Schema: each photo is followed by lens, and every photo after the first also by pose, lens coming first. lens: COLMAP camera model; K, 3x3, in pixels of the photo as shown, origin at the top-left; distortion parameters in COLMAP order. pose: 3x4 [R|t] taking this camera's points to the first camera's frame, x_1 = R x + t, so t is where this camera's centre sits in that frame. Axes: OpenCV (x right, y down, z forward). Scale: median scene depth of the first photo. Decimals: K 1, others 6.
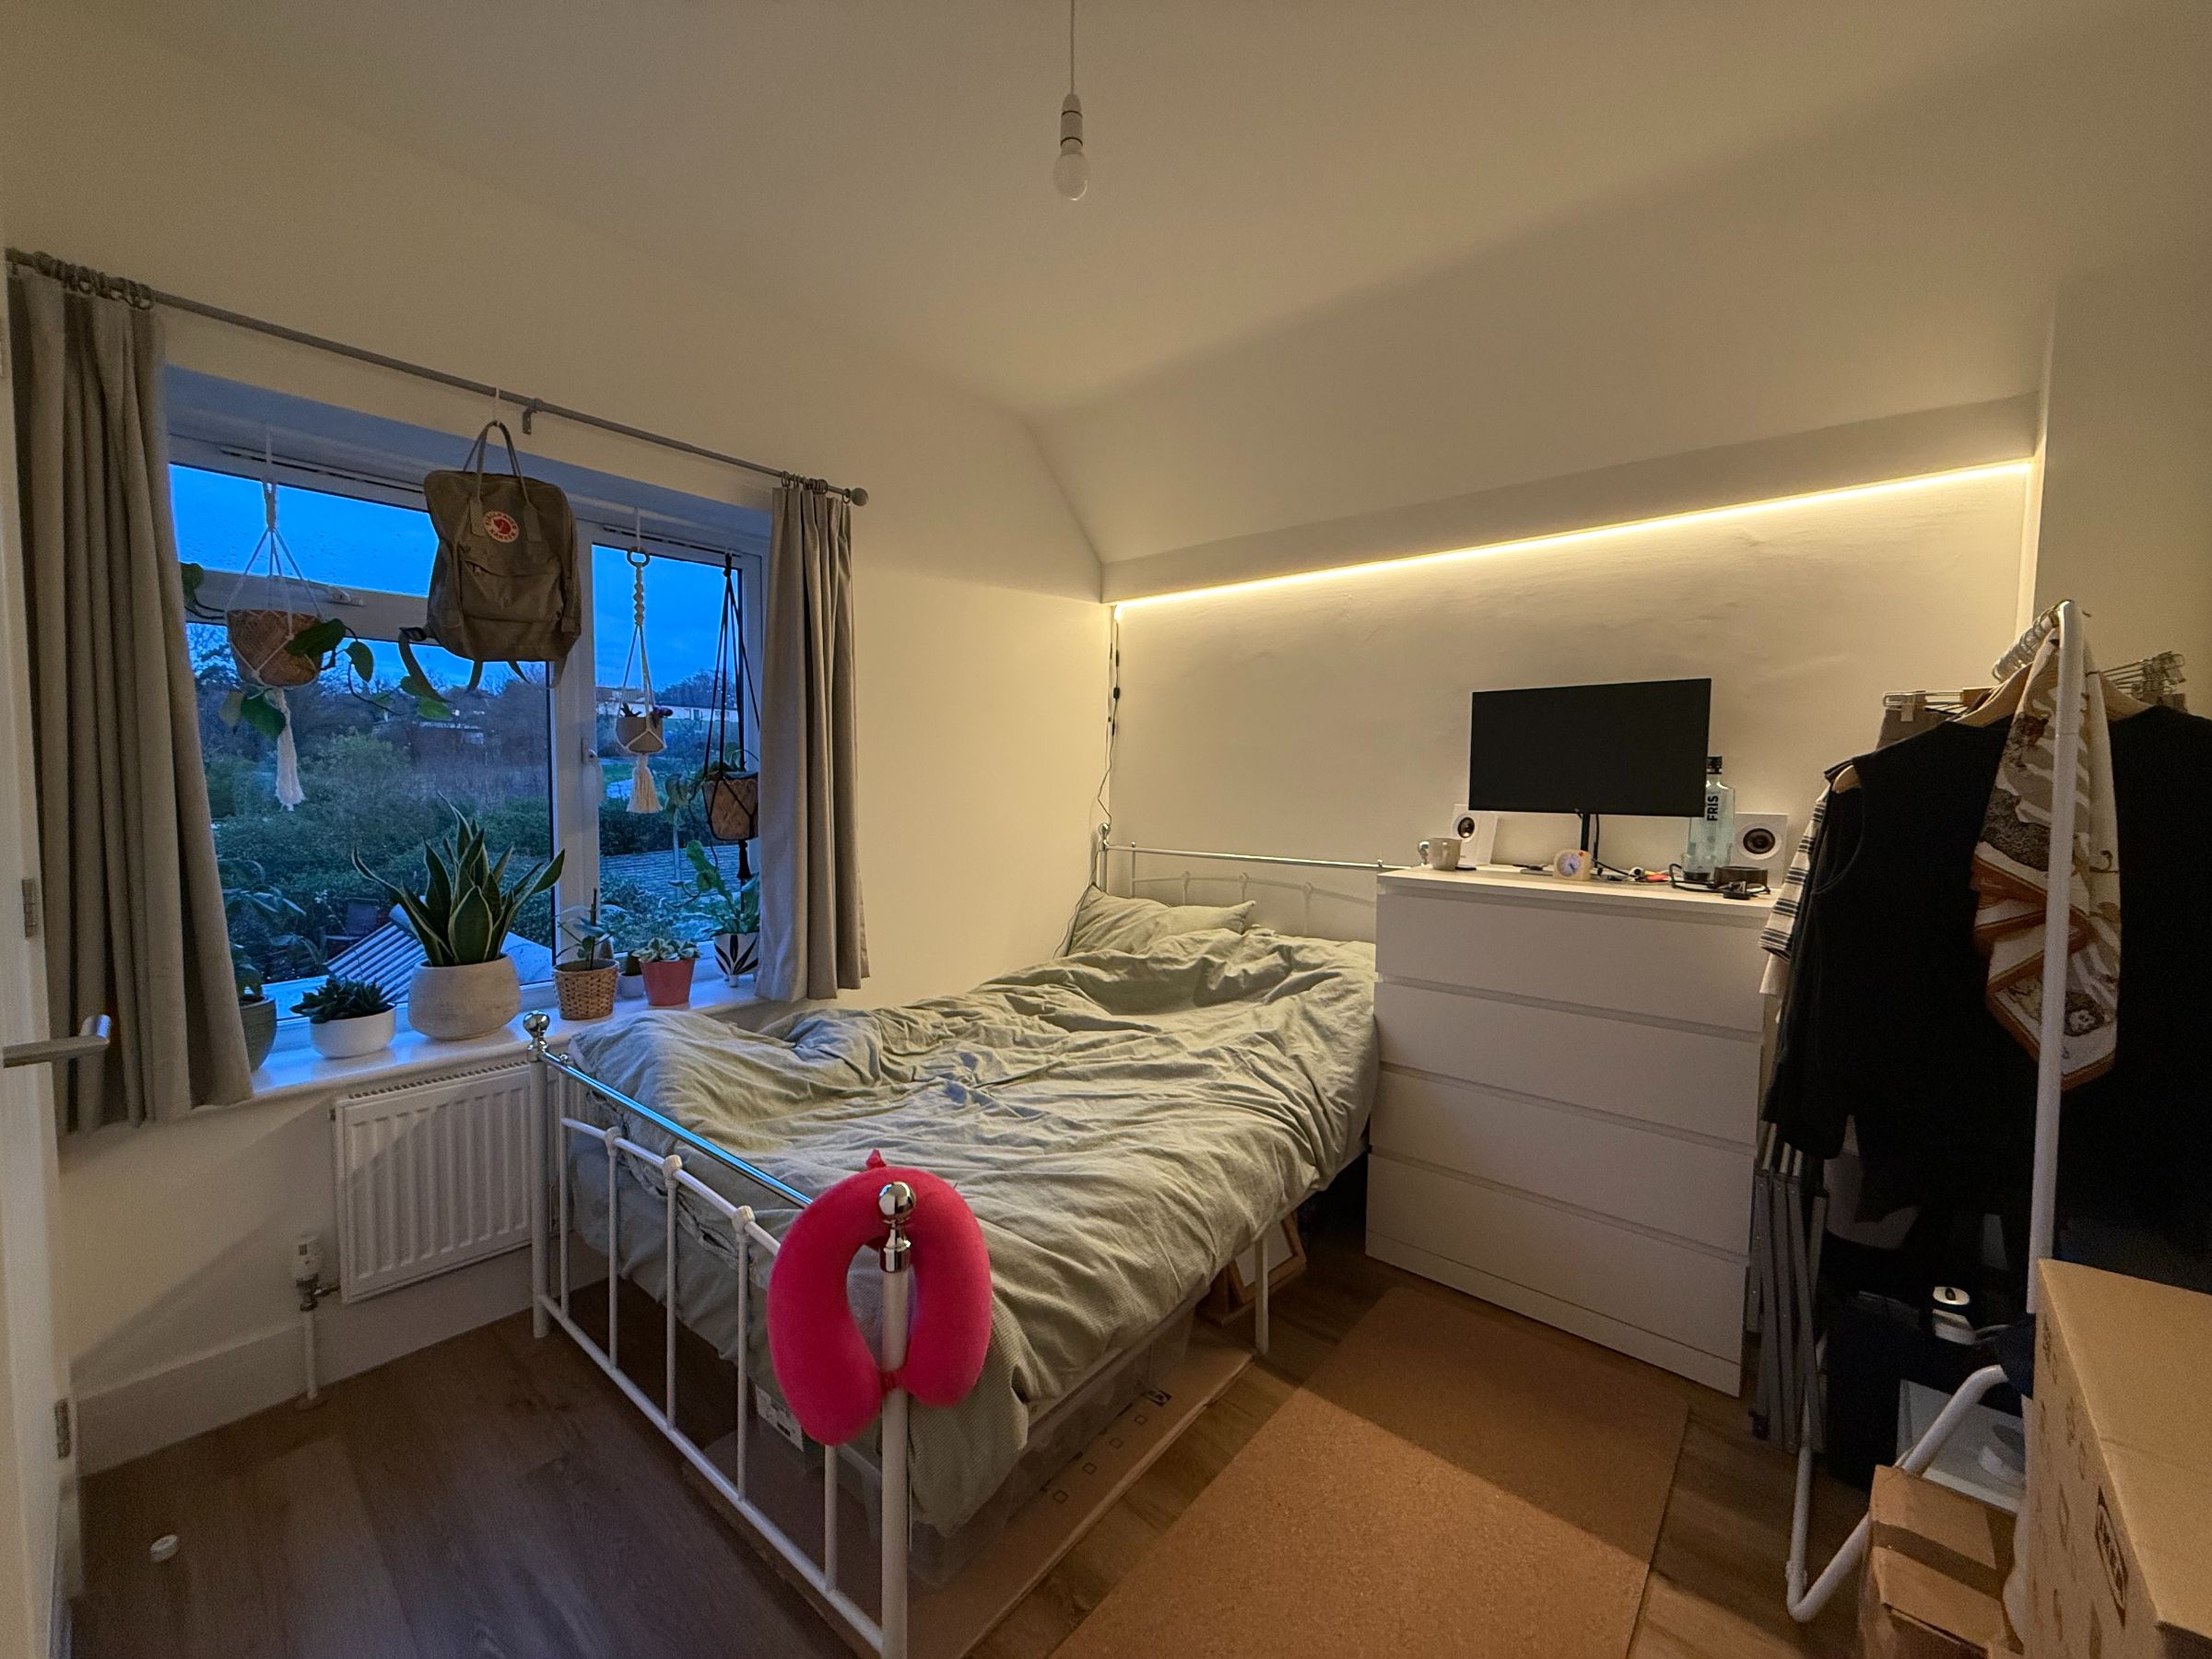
lens RADIAL K [[877.5, 0, 1099.7], [0, 877.5, 831.0], [0, 0, 1]] dist [-0.000090, 0.000218]
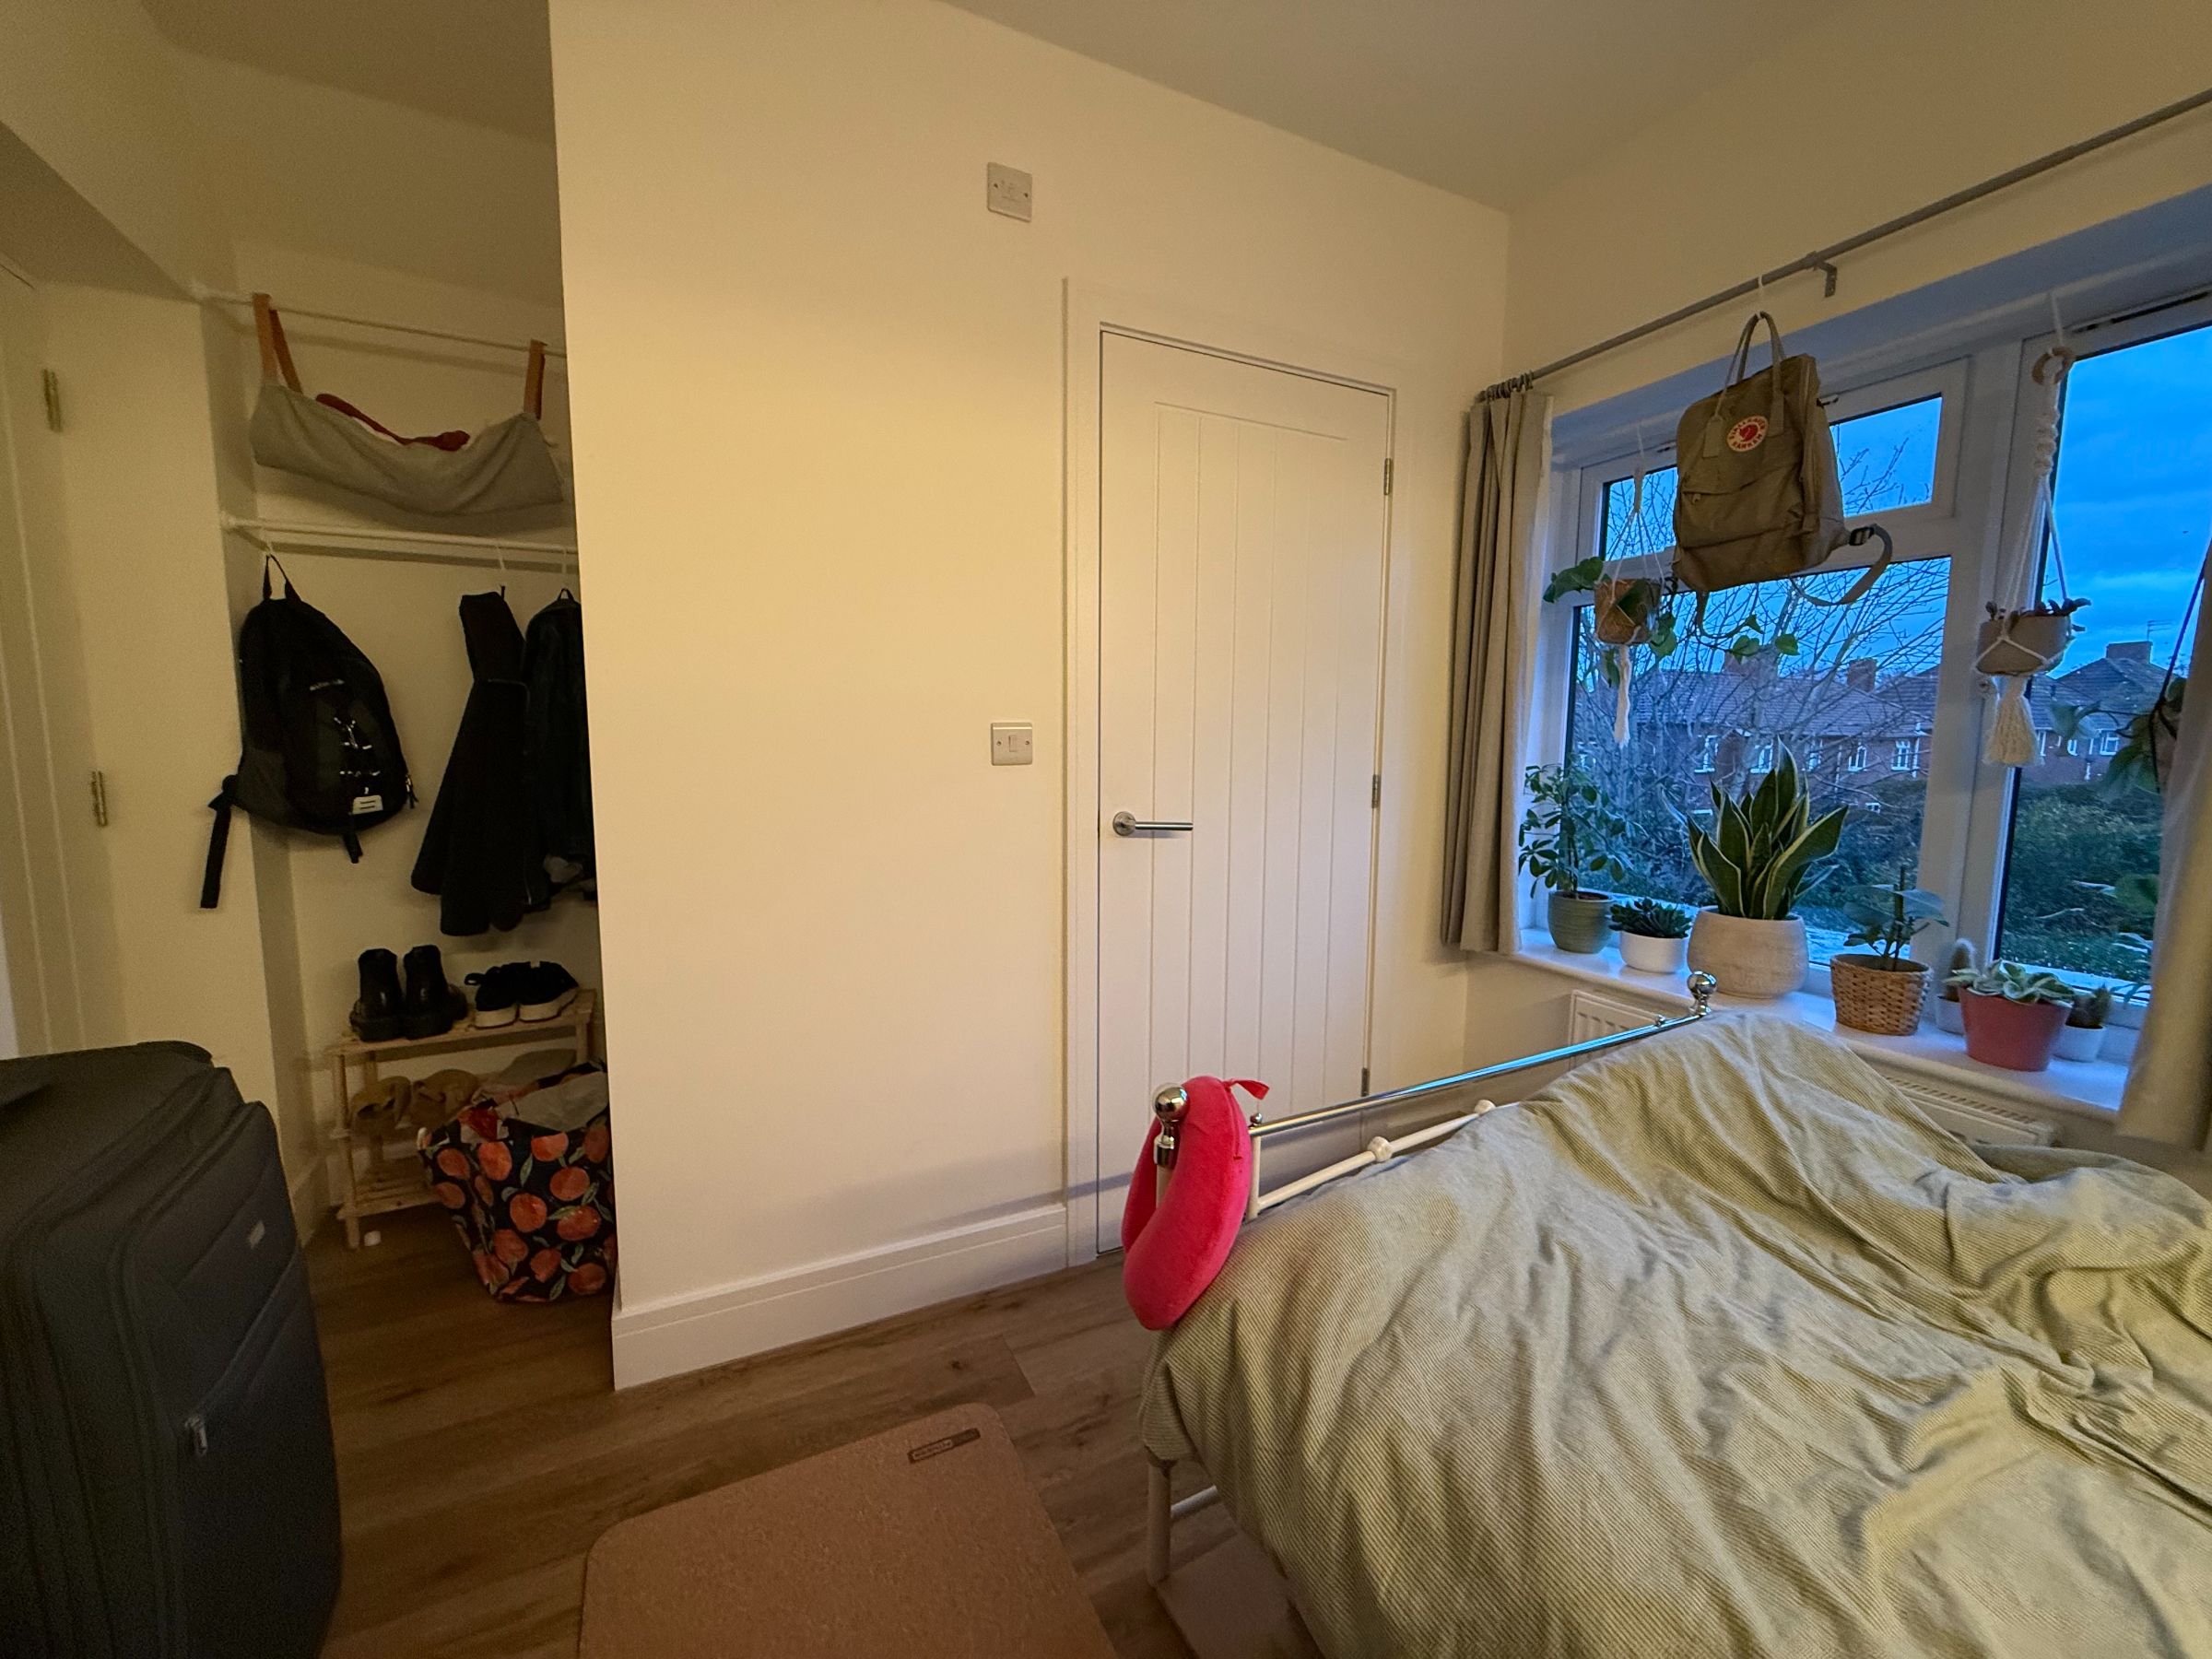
lens RADIAL K [[877.5, 0, 1099.7], [0, 877.5, 831.0], [0, 0, 1]] dist [-0.000090, 0.000218]
pose [[-0.390598, 0.093275, -0.915824, 0.442296], [-0.061278, 0.990012, 0.126967, -0.016947], [0.918520, 0.105713, -0.380981, 0.773169]]
